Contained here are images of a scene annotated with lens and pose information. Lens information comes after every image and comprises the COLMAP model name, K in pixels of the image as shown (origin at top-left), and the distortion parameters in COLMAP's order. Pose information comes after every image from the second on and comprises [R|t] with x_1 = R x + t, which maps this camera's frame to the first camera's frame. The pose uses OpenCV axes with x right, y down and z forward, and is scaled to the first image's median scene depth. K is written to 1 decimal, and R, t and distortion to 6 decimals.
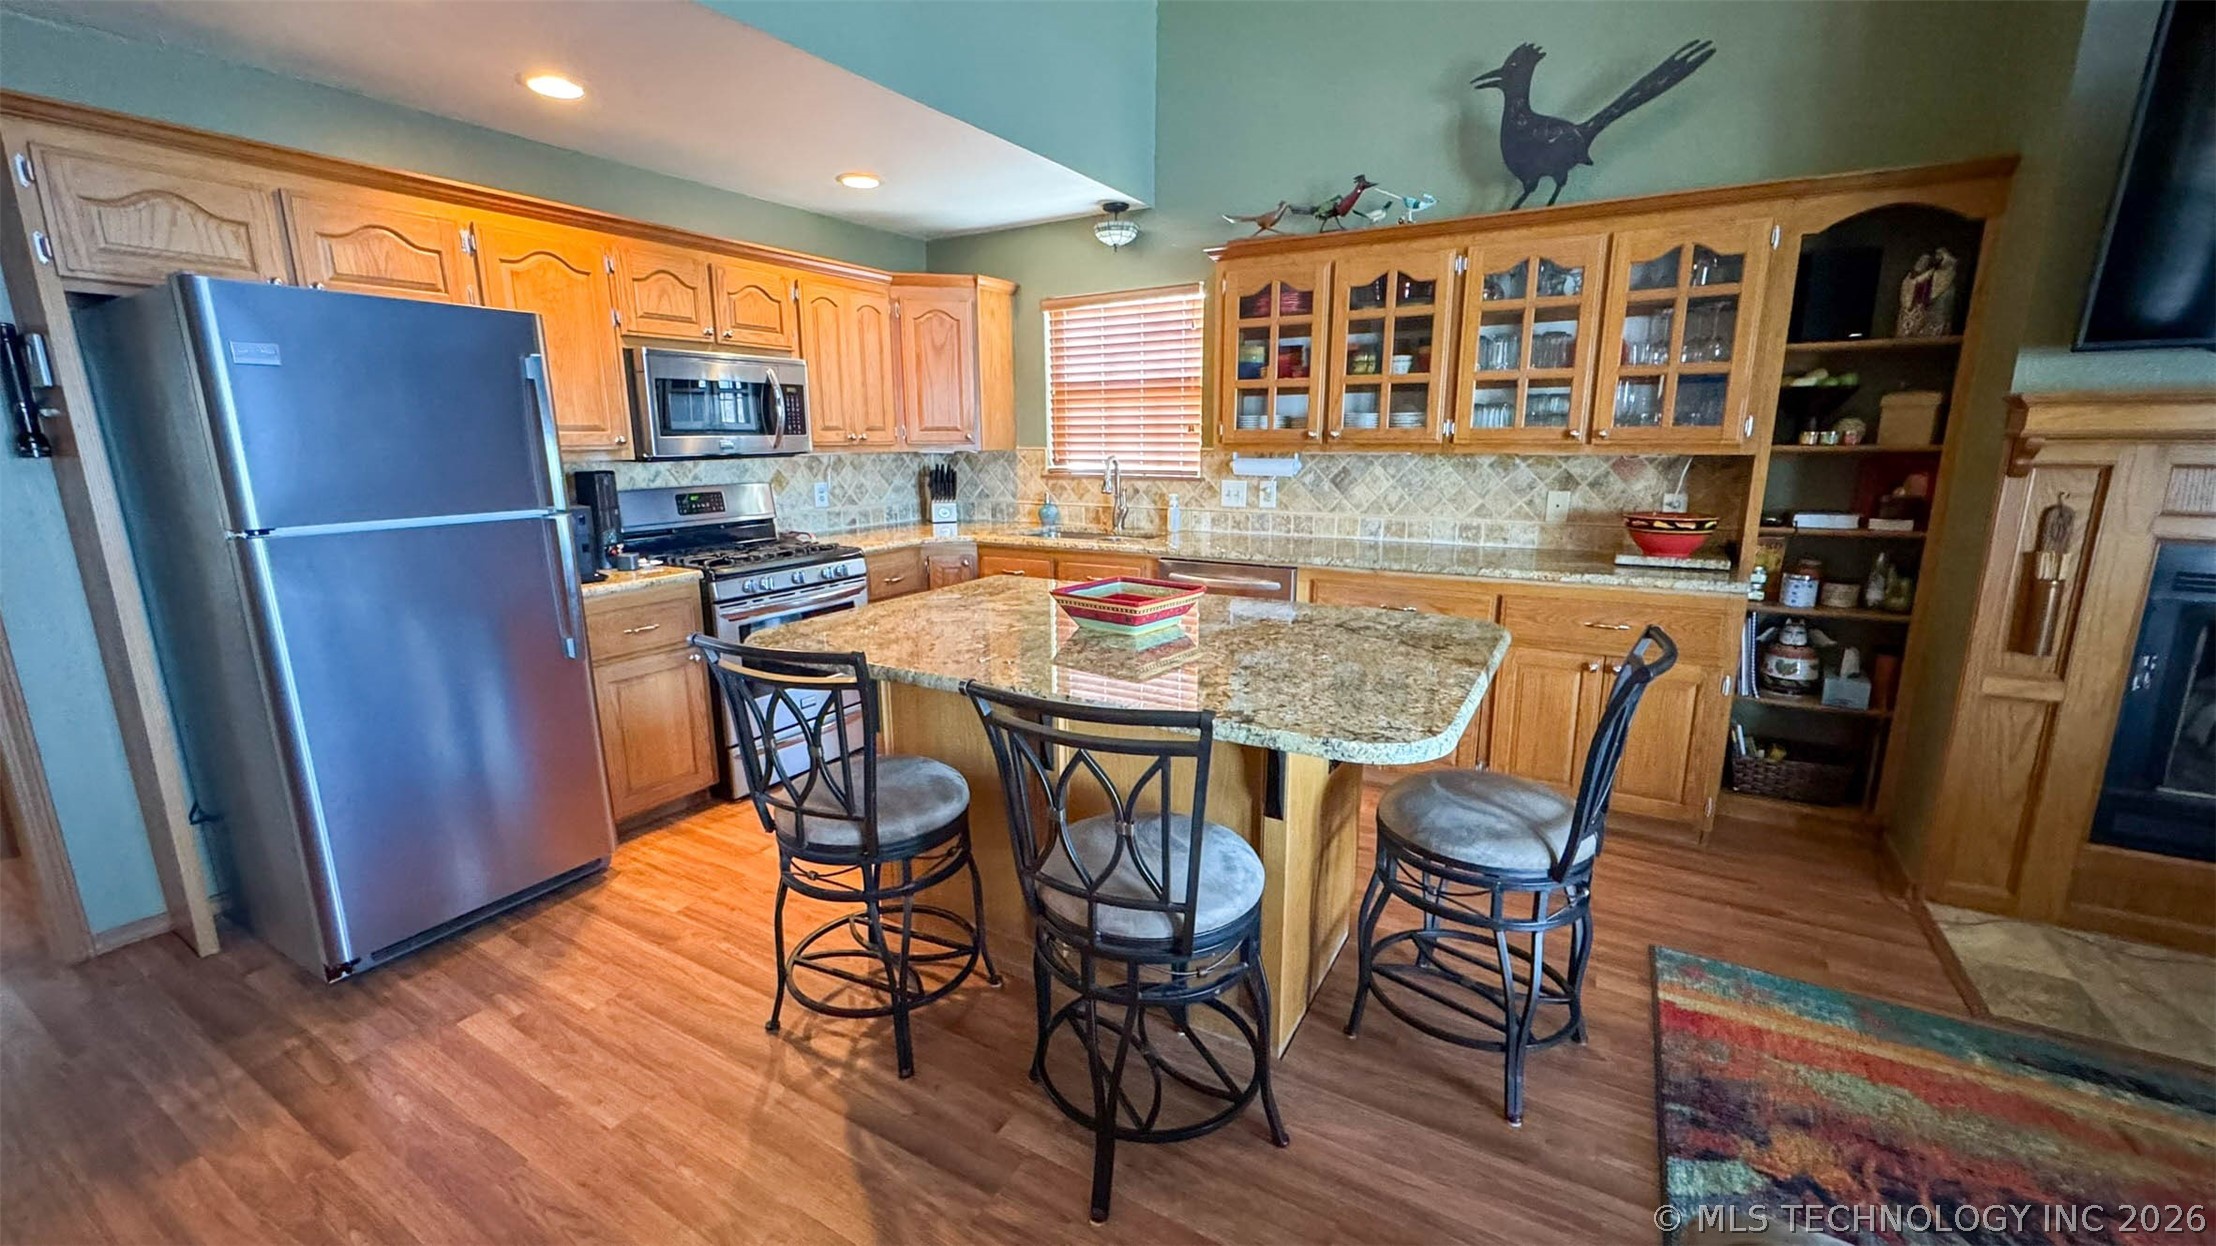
lens RADIAL K [[885.6, 0, 1105.3], [0, 885.6, 624.1], [0, 0, 1]] dist [0.000260, -0.000783]
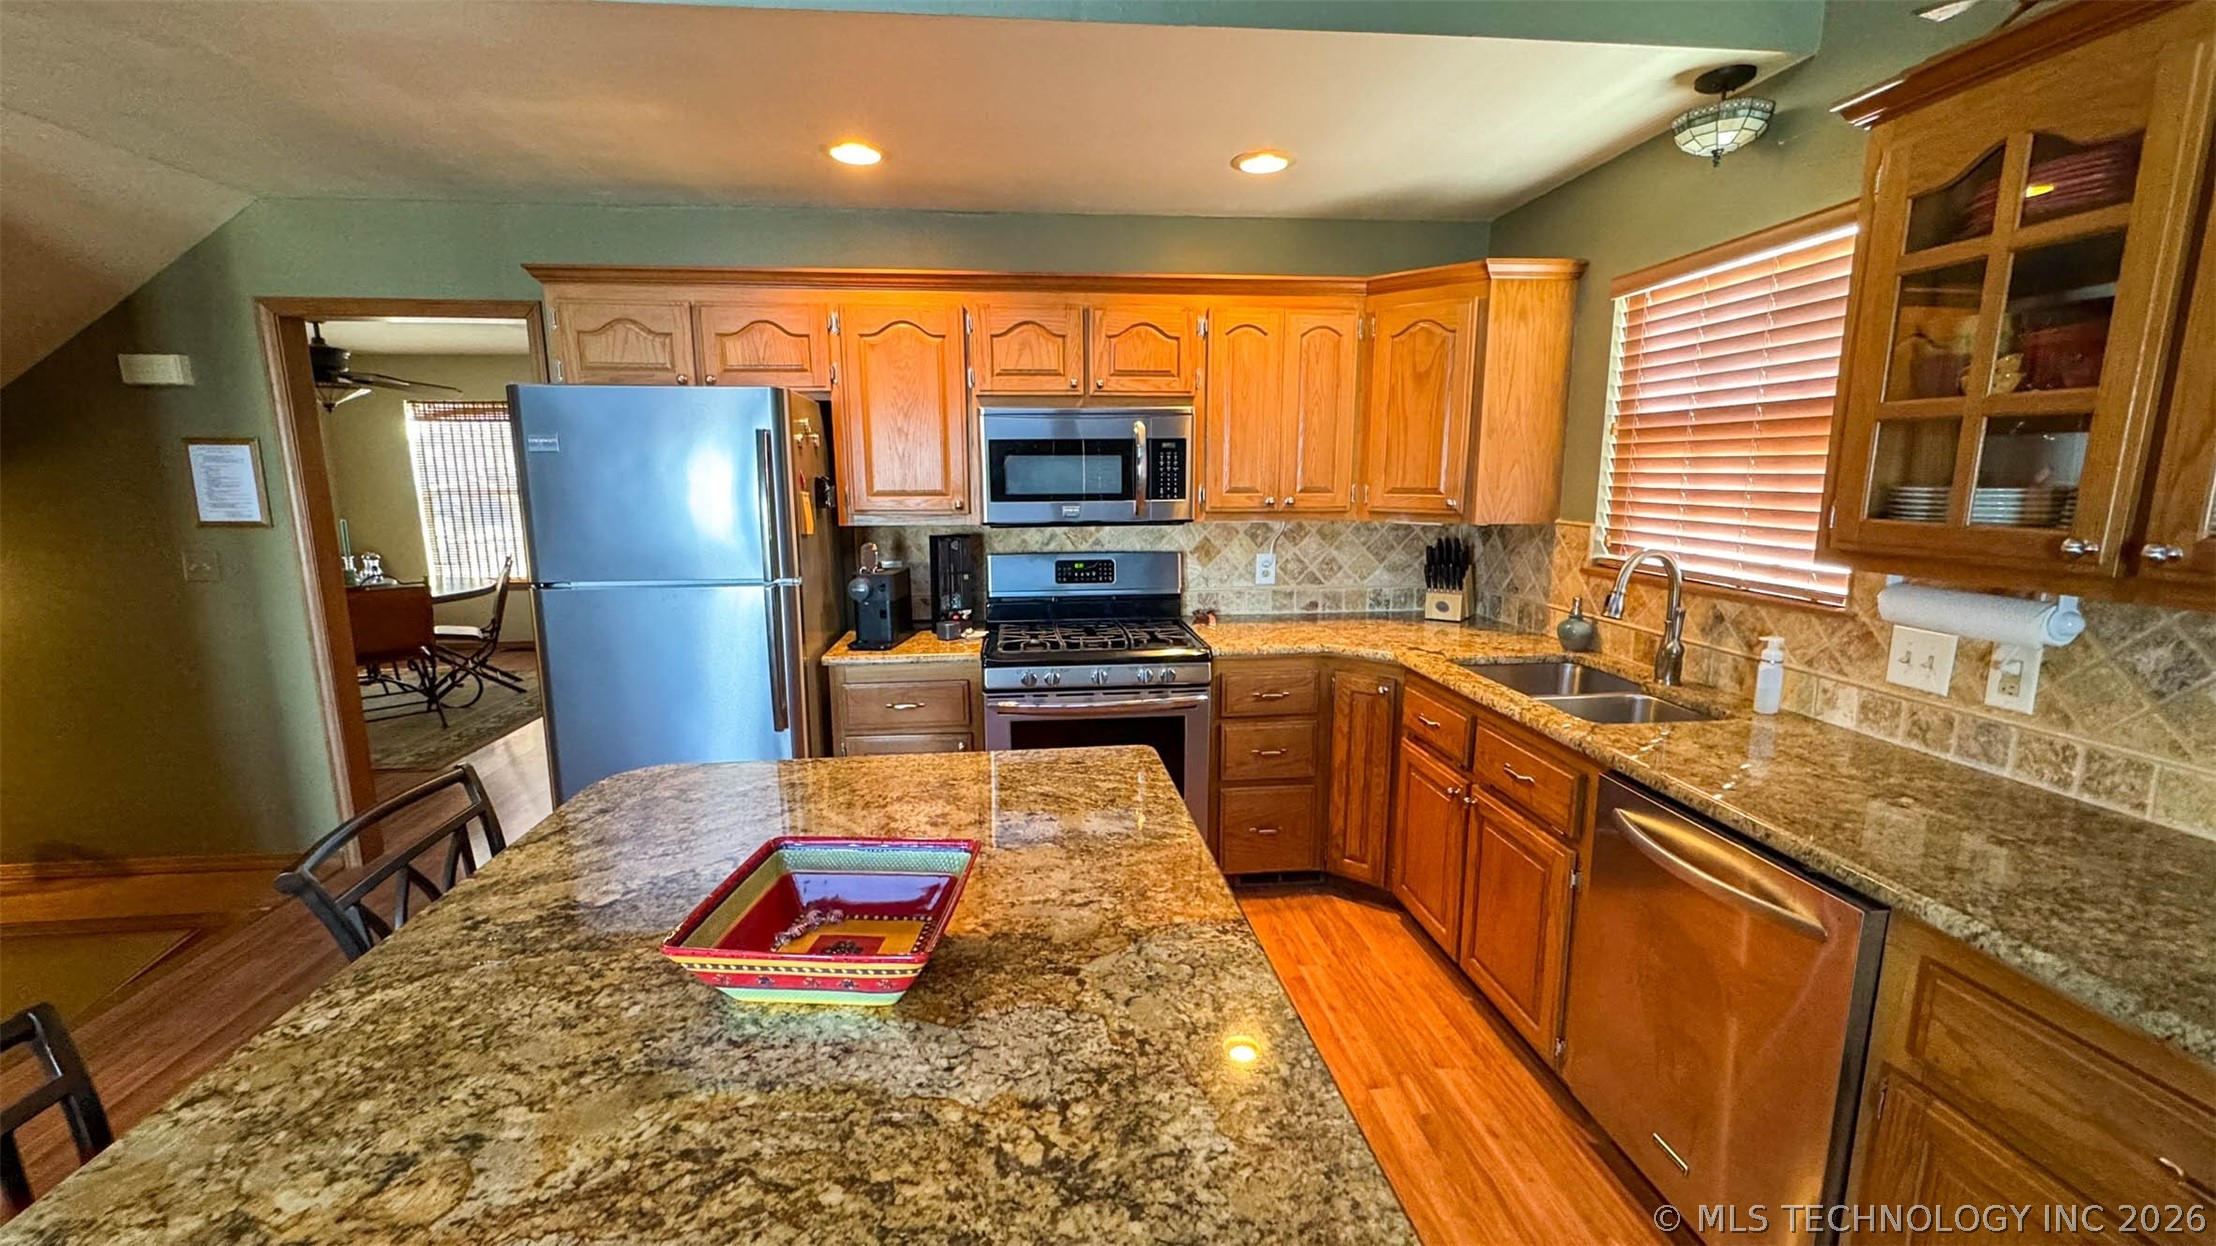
lens RADIAL K [[885.6, 0, 1102.1], [0, 885.6, 623.1], [0, 0, 1]] dist [0.000260, -0.000783]
pose [[0.596839, 0.141089, -0.789859, 0.295798], [-0.167906, 0.984585, 0.048997, -0.143456], [0.784596, 0.103379, 0.611328, 0.508270]]
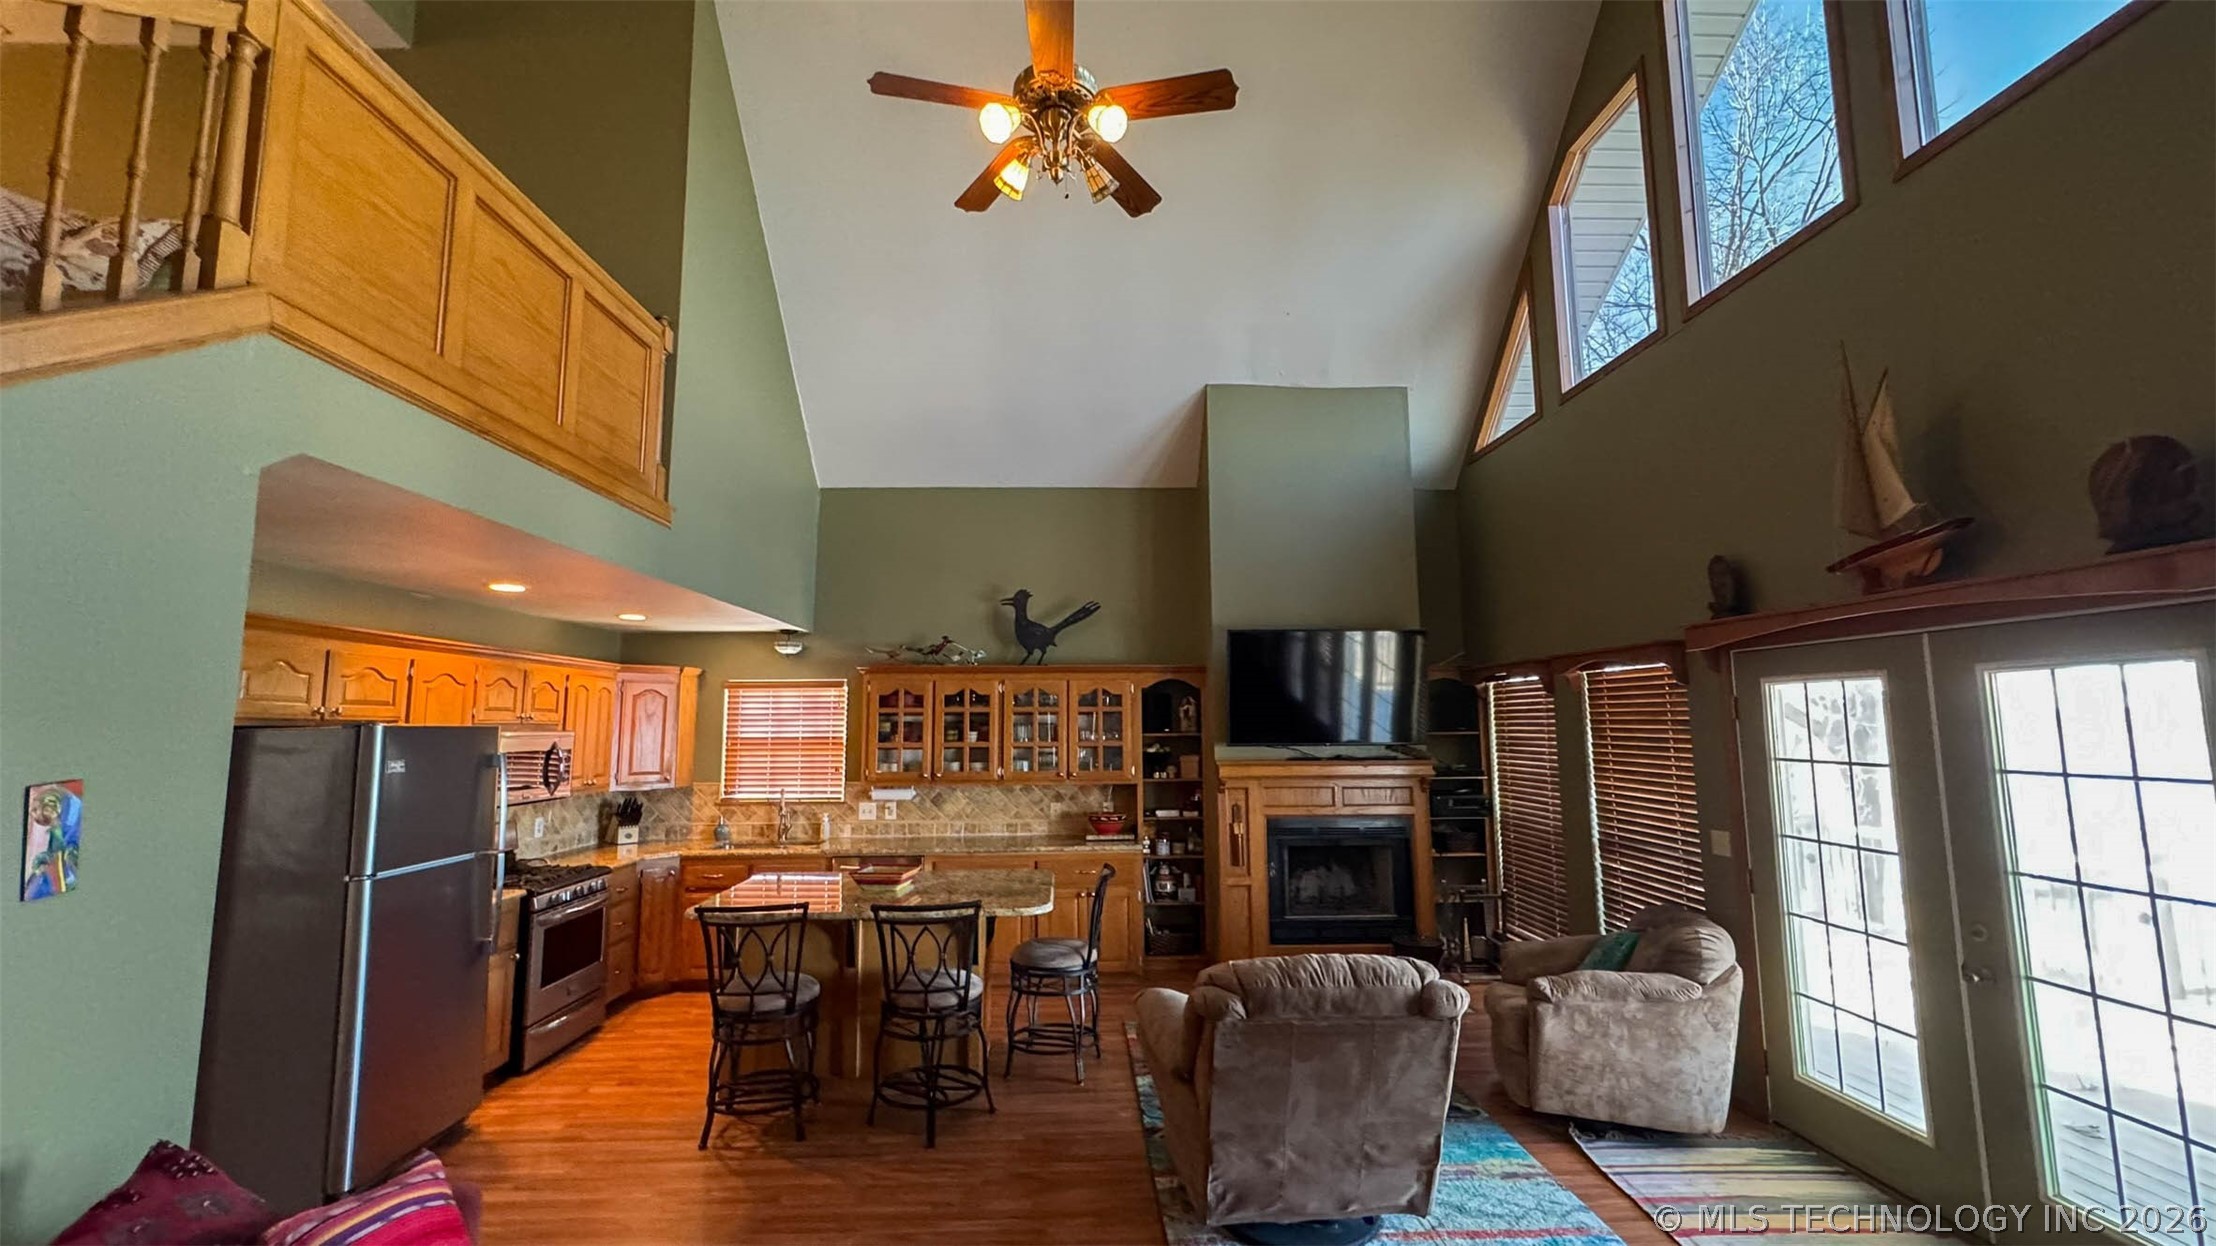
lens RADIAL K [[885.6, 0, 1105.3], [0, 885.6, 621.6], [0, 0, 1]] dist [0.000260, -0.000783]
pose [[0.844211, 0.063658, 0.532218, -0.421150], [0.114430, 0.948628, -0.294975, 0.051202], [-0.523654, 0.309923, 0.793558, -0.662840]]
